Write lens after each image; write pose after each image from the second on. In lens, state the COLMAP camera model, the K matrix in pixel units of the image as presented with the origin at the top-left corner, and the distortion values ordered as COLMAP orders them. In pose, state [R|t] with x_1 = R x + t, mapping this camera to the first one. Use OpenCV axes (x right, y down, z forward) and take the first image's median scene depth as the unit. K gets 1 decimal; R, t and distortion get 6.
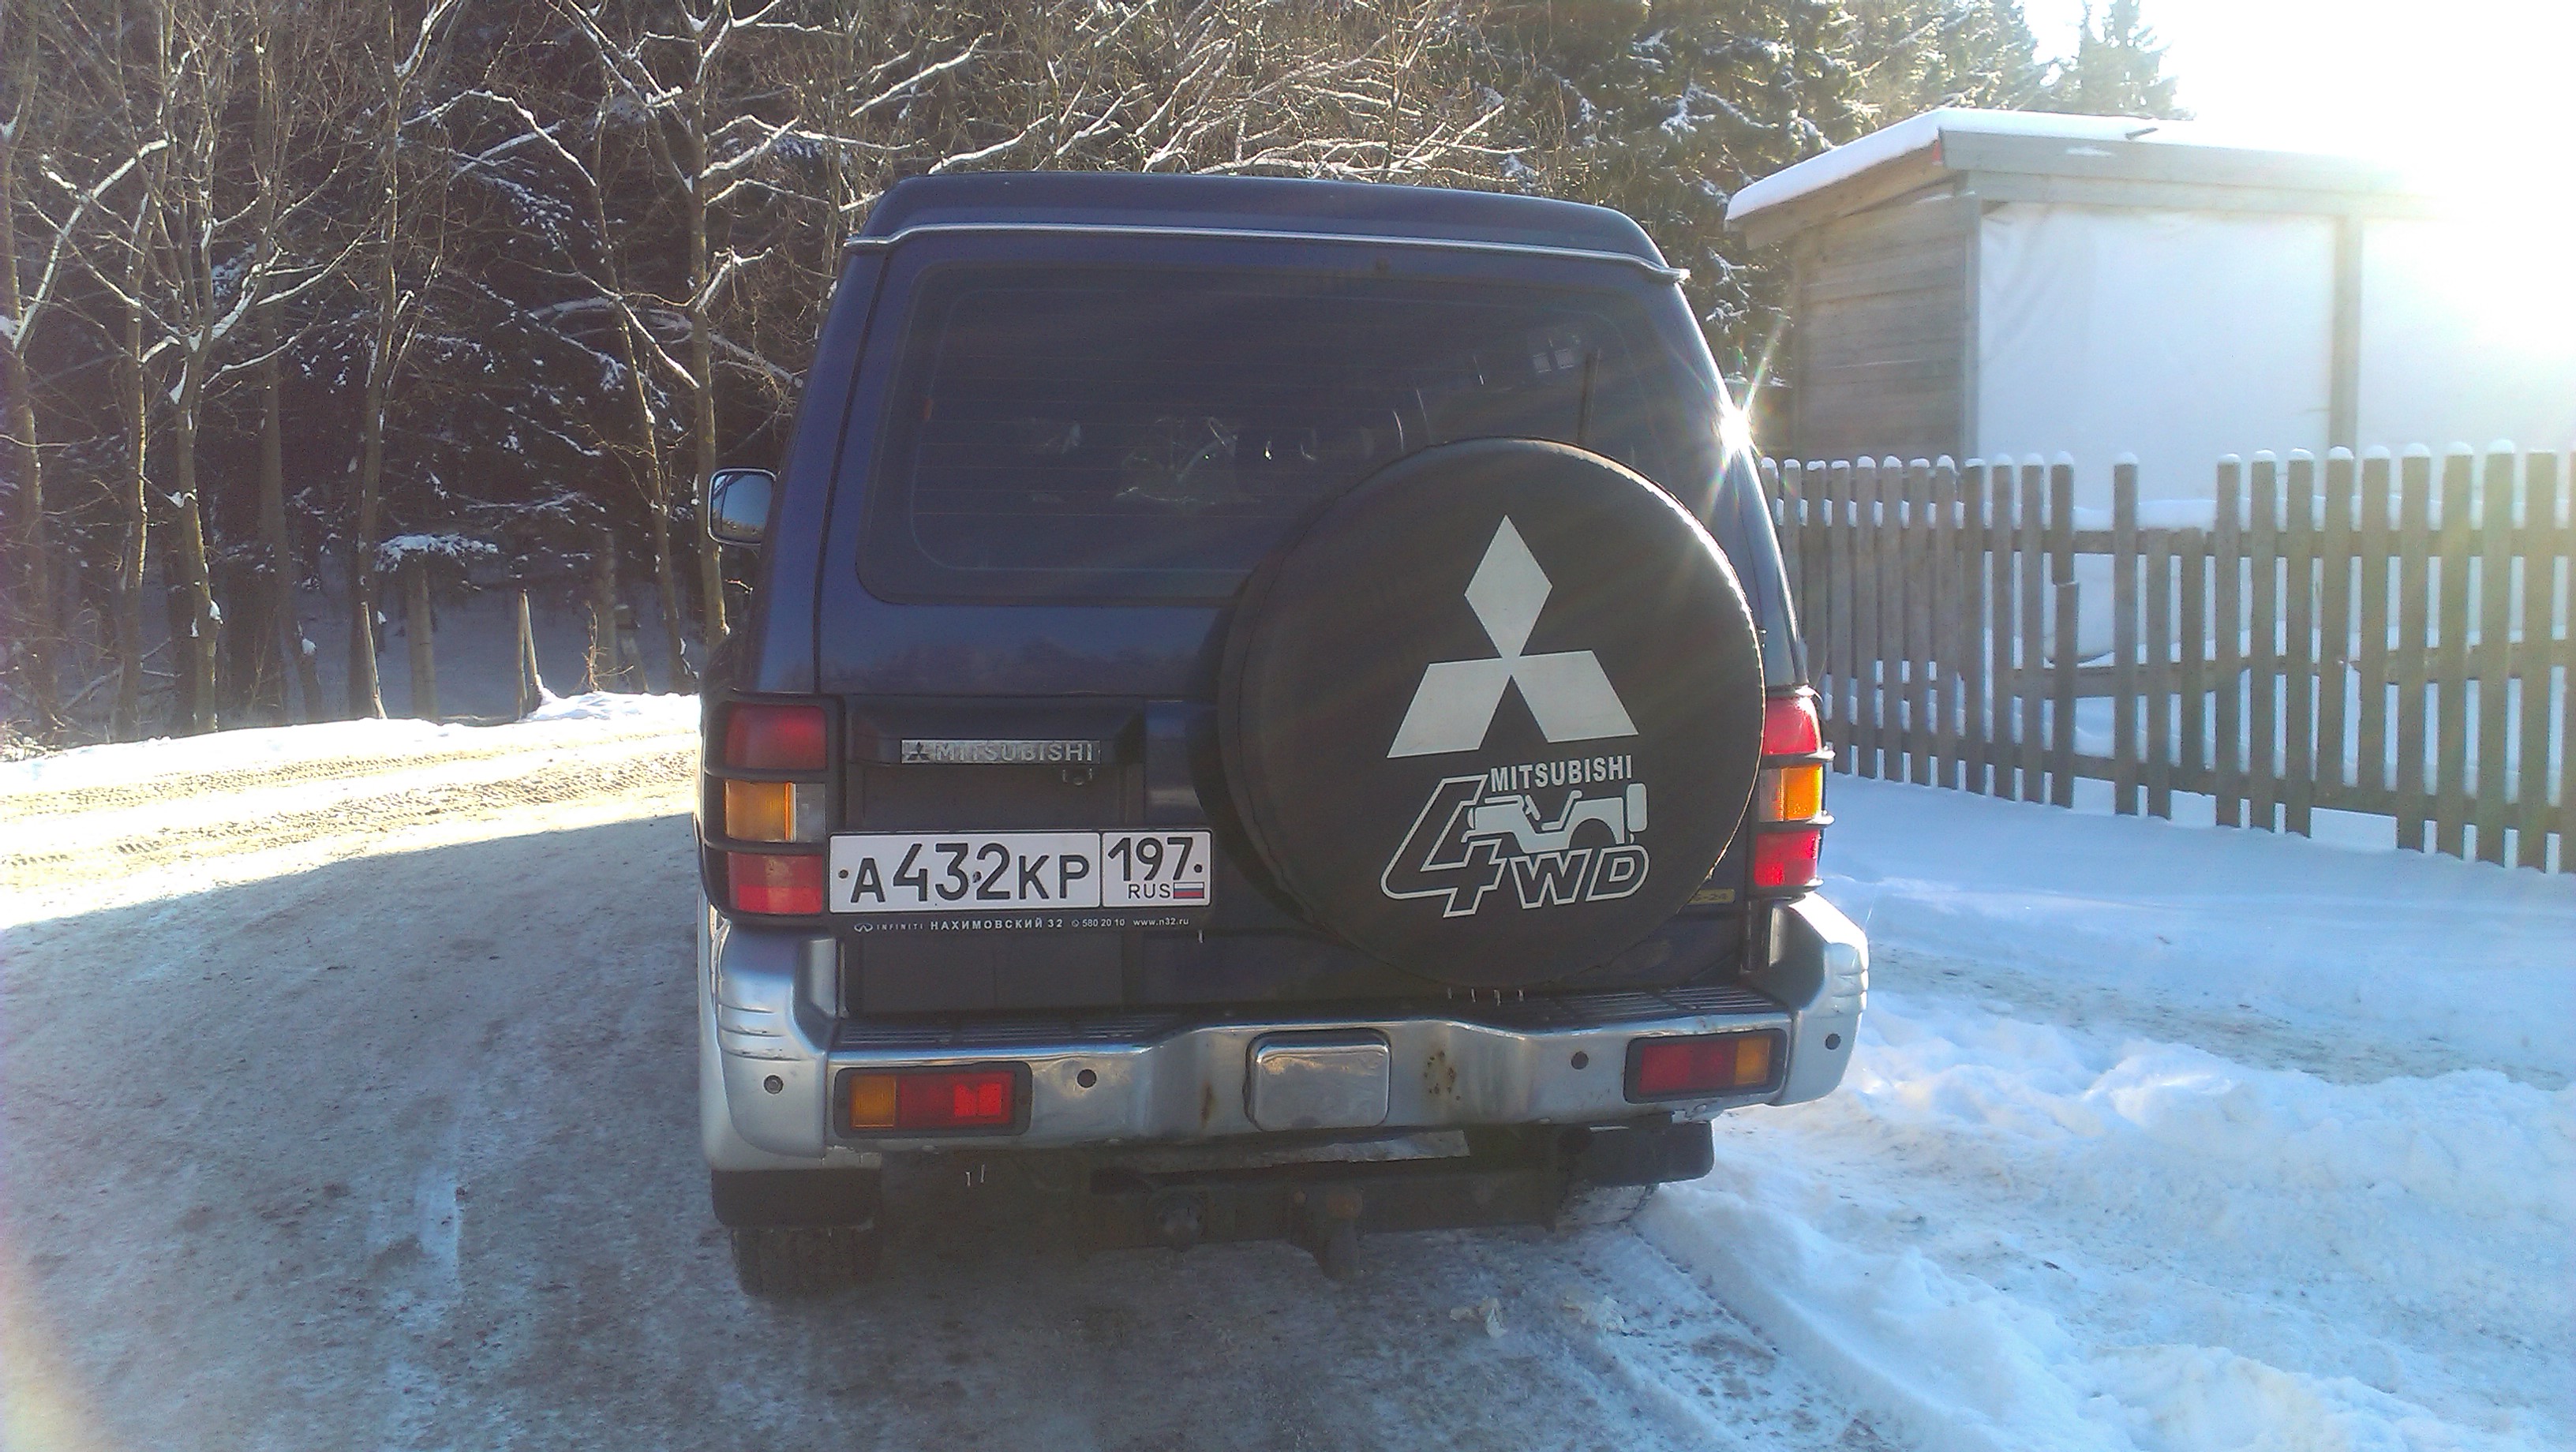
lens RADIAL K [[2106.9, 0, 1288.0], [0, 2106.9, 726.0], [0, 0, 1]] dist [0.072409, -0.136256]
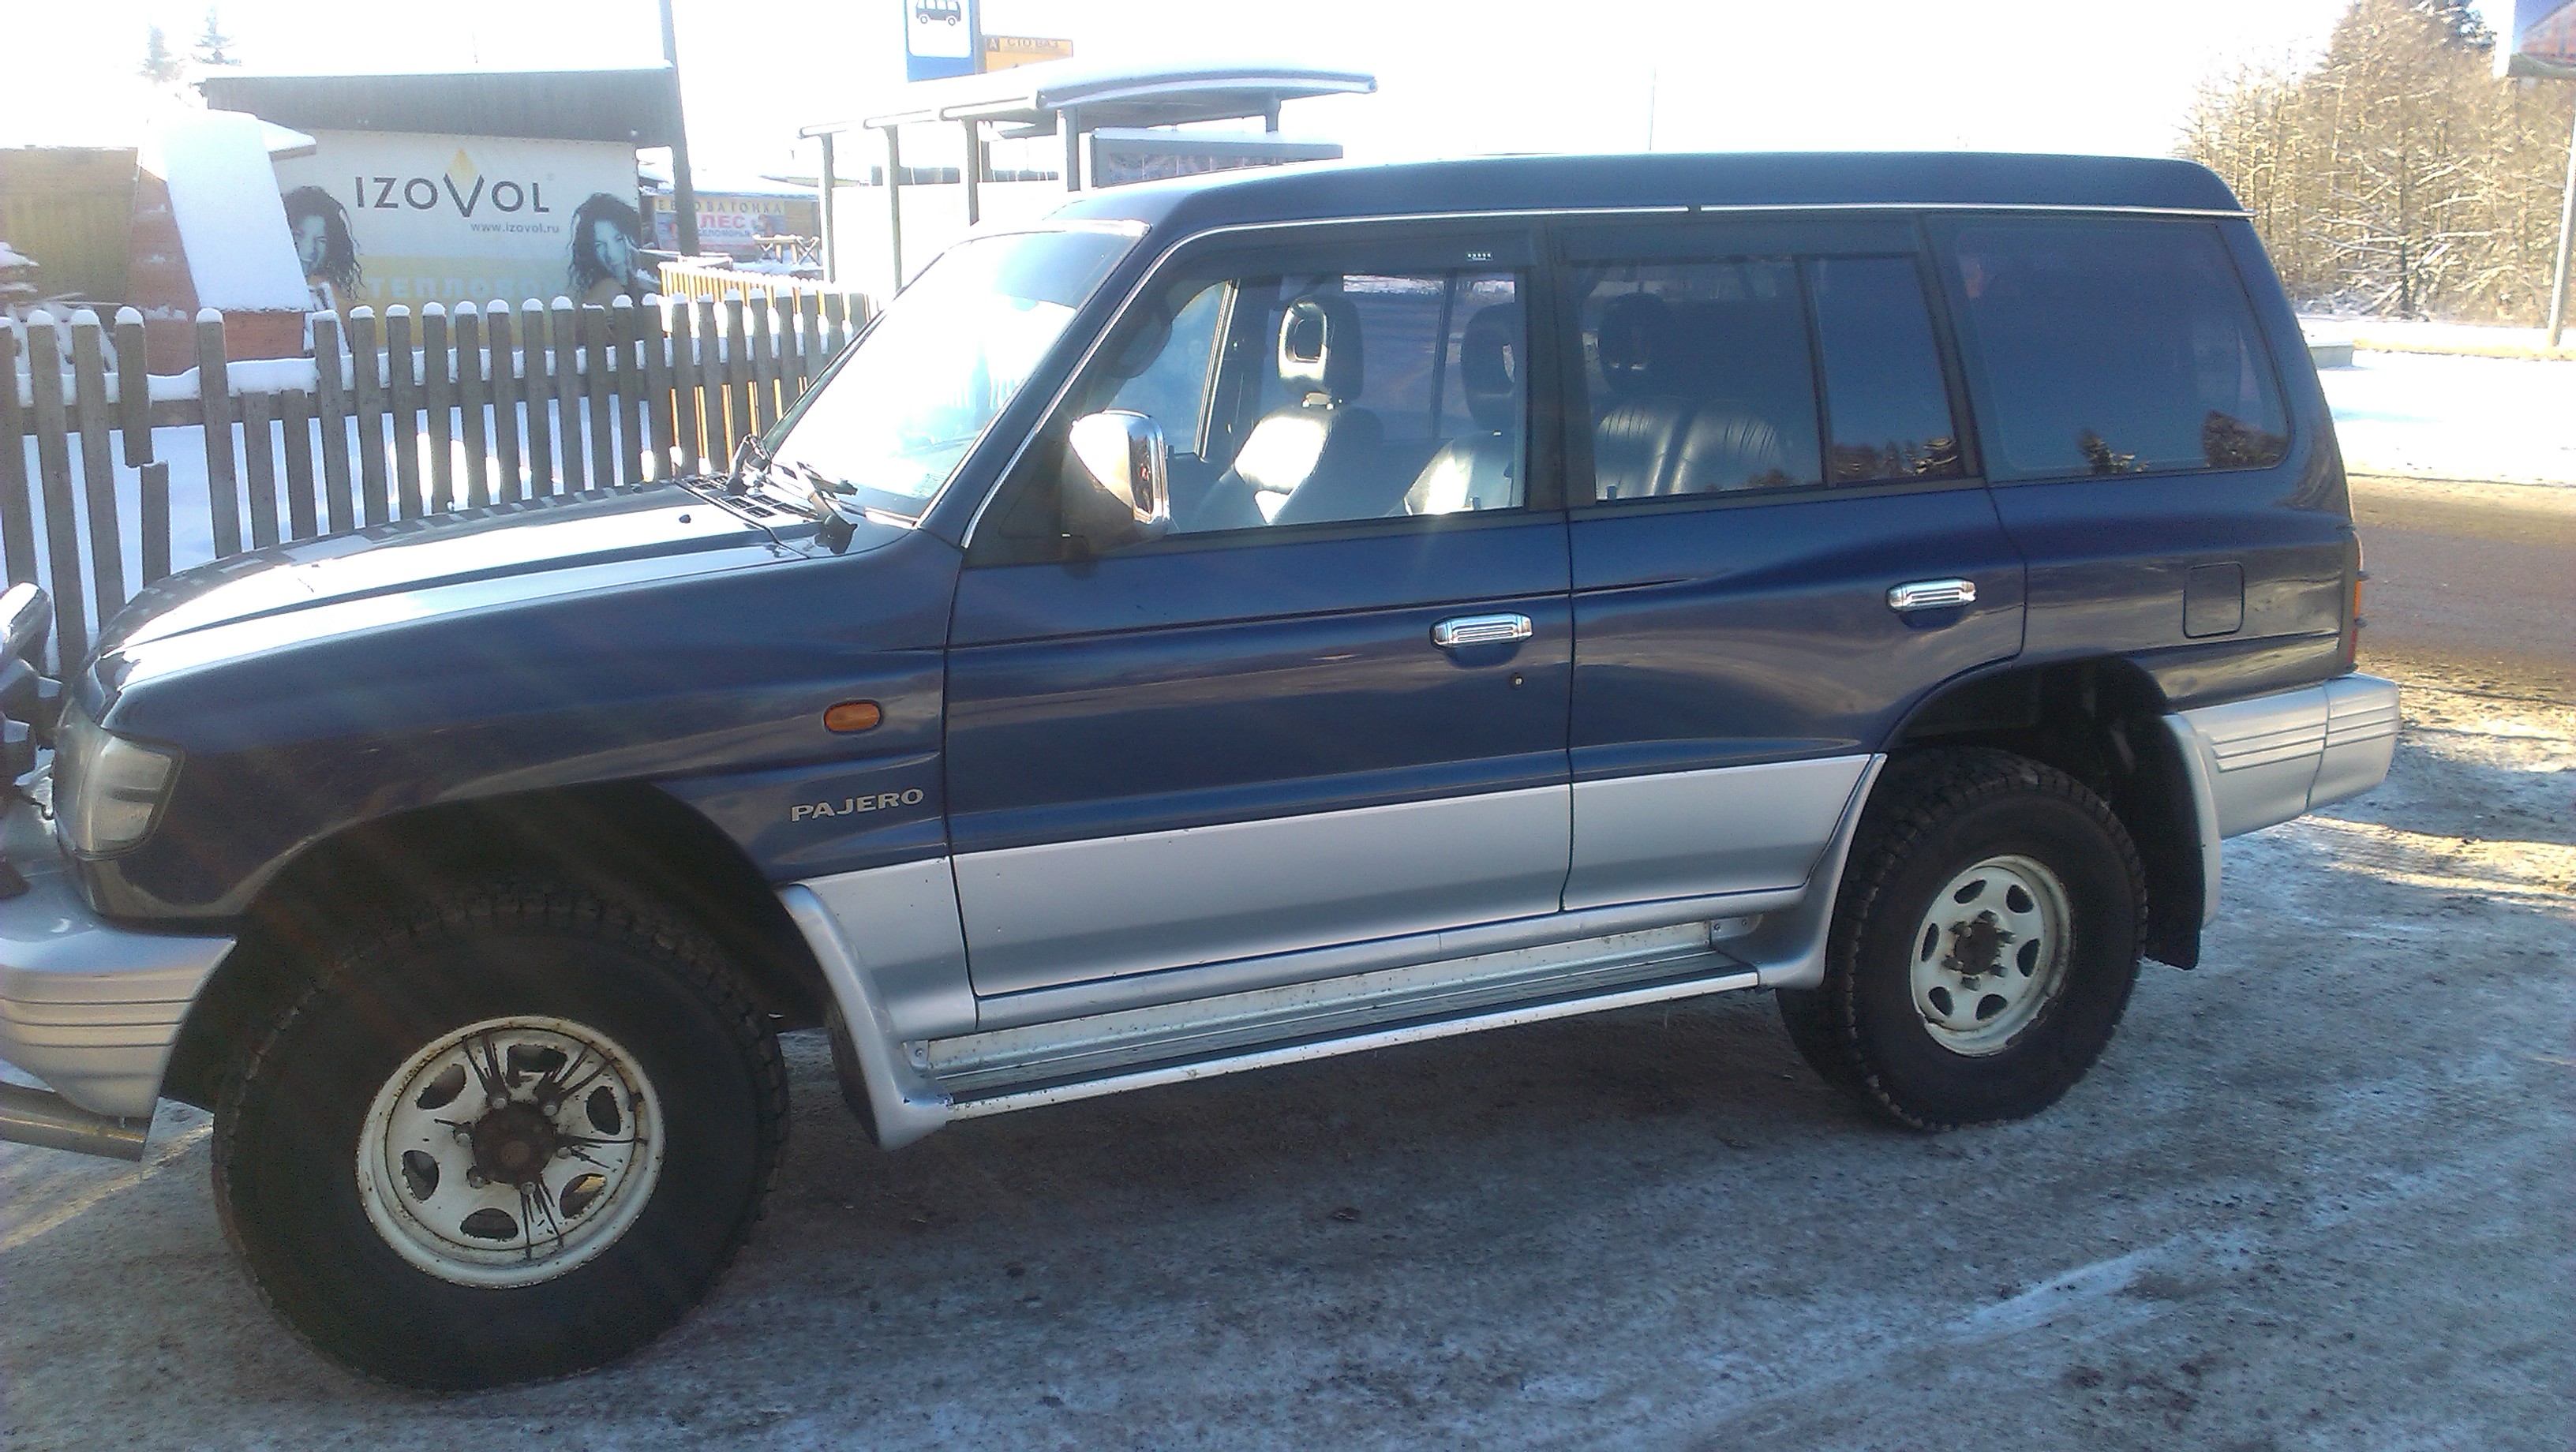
lens RADIAL K [[2106.9, 0, 1288.0], [0, 2106.9, 726.0], [0, 0, 1]] dist [0.072409, -0.136256]
pose [[-0.219085, -0.208842, 0.953093, -1.076876], [0.116962, 0.964159, 0.238153, -0.221016], [-0.968670, 0.163652, -0.186806, 1.403260]]
